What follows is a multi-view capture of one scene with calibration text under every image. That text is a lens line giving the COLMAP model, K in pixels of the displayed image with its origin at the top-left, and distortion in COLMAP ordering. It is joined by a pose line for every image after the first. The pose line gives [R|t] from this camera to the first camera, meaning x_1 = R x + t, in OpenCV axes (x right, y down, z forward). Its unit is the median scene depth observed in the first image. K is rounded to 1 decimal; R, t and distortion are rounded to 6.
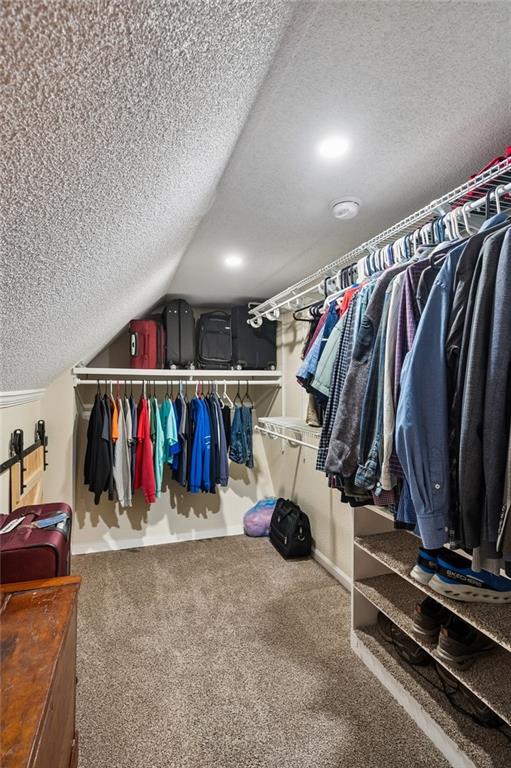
lens RADIAL K [[394.1, 0, 253.8], [0, 394.1, 381.5], [0, 0, 1]] dist [0.003282, 0.000432]
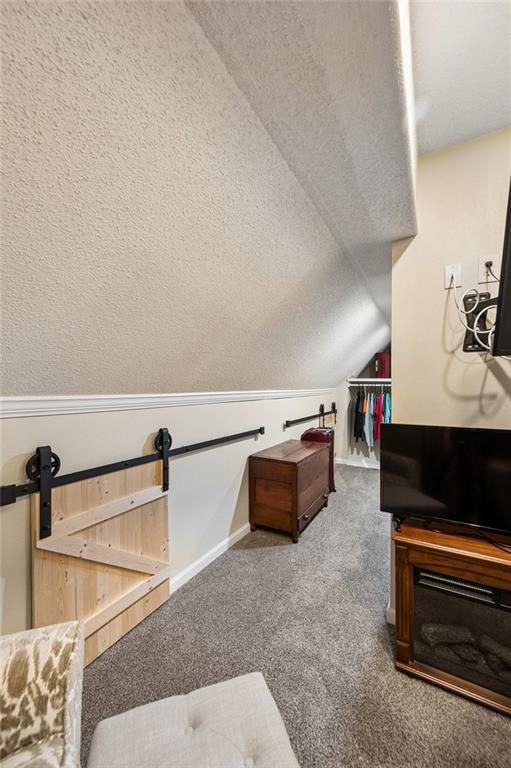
lens RADIAL K [[311.1, 0, 253.8], [0, 311.1, 385.7], [0, 0, 1]] dist [0.006778, 0.000393]
pose [[0.673030, -0.004858, -0.739600, 0.457842], [0.001945, 0.999987, -0.004798, 0.011825], [0.739613, 0.001791, 0.673030, -0.524766]]
